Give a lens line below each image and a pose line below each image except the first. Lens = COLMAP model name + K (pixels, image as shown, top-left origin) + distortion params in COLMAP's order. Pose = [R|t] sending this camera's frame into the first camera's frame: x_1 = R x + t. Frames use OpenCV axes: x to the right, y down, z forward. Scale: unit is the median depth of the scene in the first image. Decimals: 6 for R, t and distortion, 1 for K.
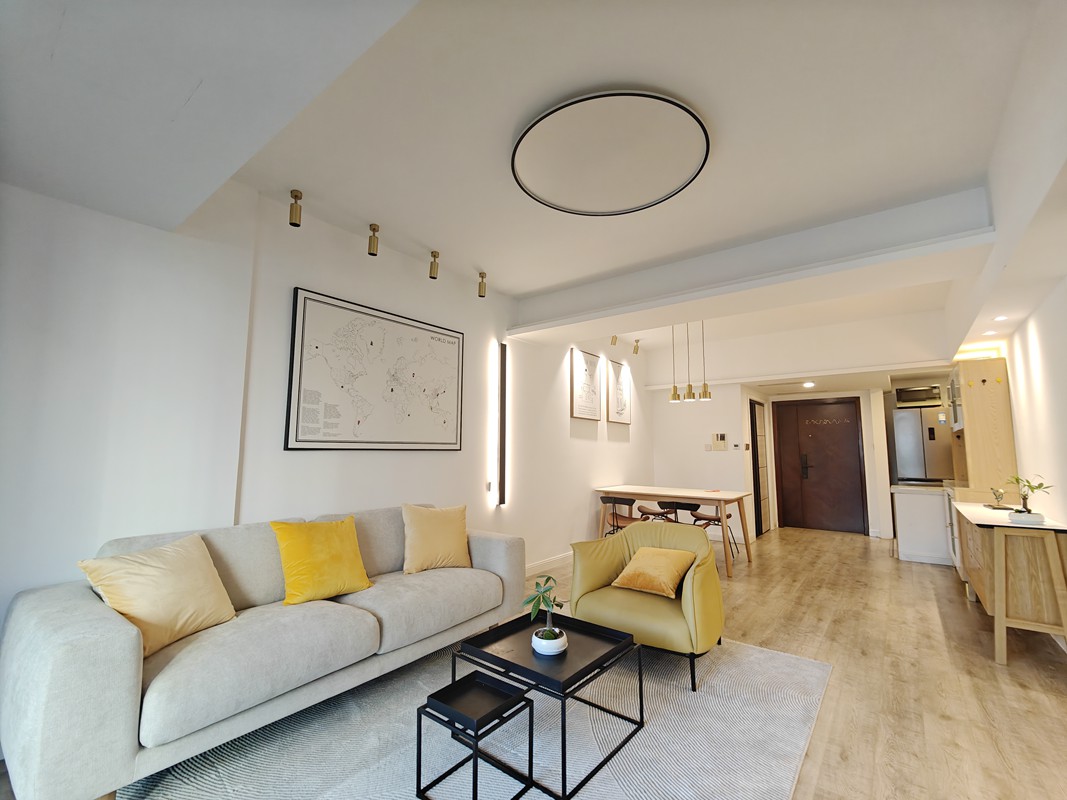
lens RADIAL K [[469.9, 0, 533.7], [0, 469.9, 398.3], [0, 0, 1]] dist [0.001380, -0.003573]
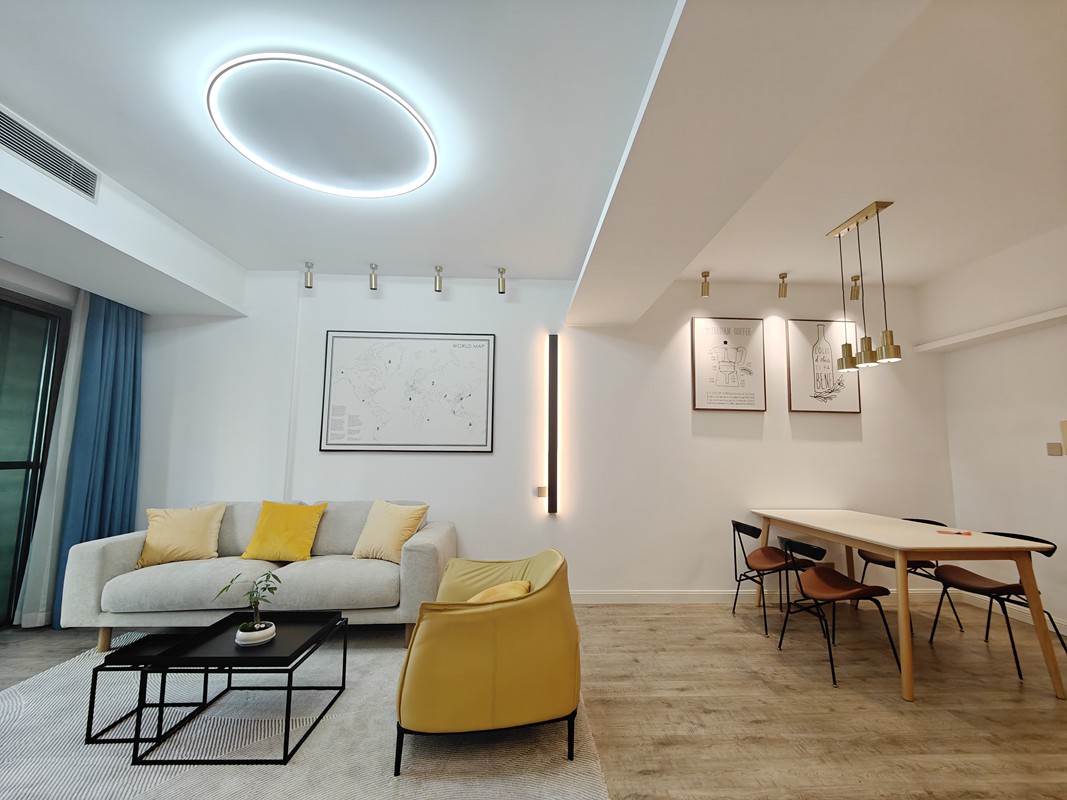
lens RADIAL K [[469.9, 0, 529.0], [0, 469.9, 399.6], [0, 0, 1]] dist [0.001380, -0.003573]
pose [[0.639122, -0.087197, -0.764146, 0.669993], [0.079999, 0.995700, -0.046710, 0.053535], [0.764934, -0.031277, 0.643349, 0.431632]]
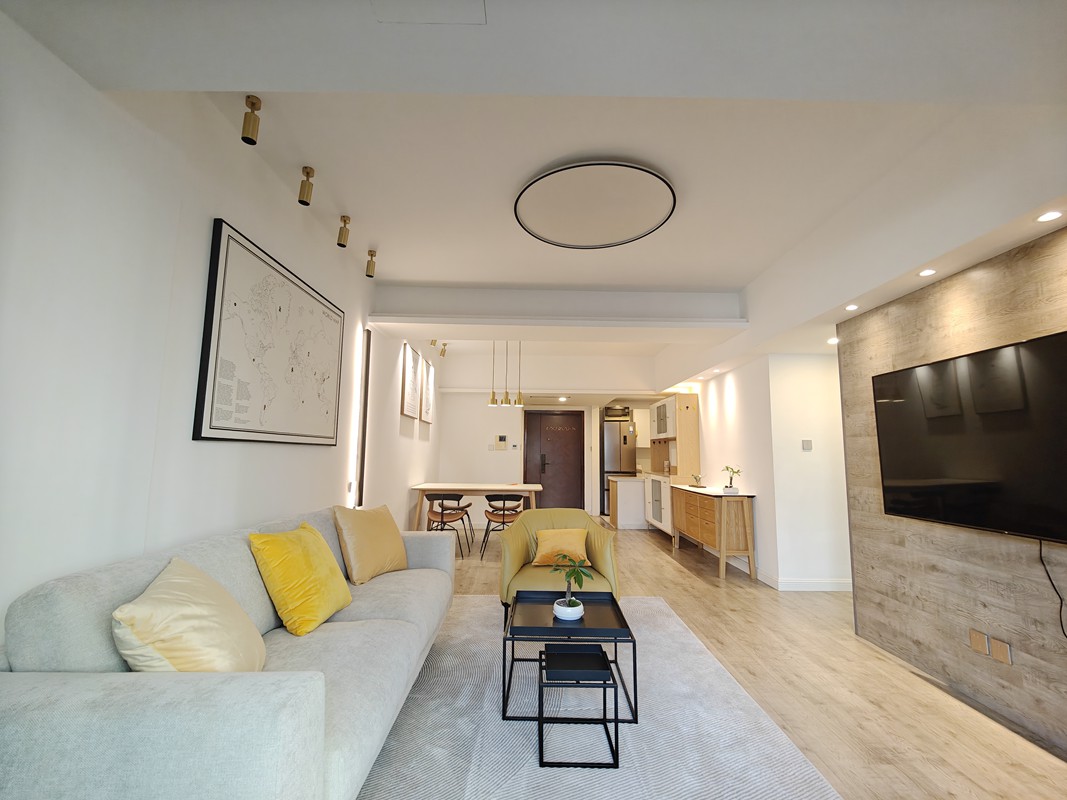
lens RADIAL K [[469.9, 0, 541.2], [0, 469.9, 396.1], [0, 0, 1]] dist [0.001380, -0.003573]
pose [[0.774285, 0.082585, 0.627425, -0.421646], [-0.077542, 0.996359, -0.035454, 0.020660], [-0.628068, -0.021200, 0.777869, 0.082206]]
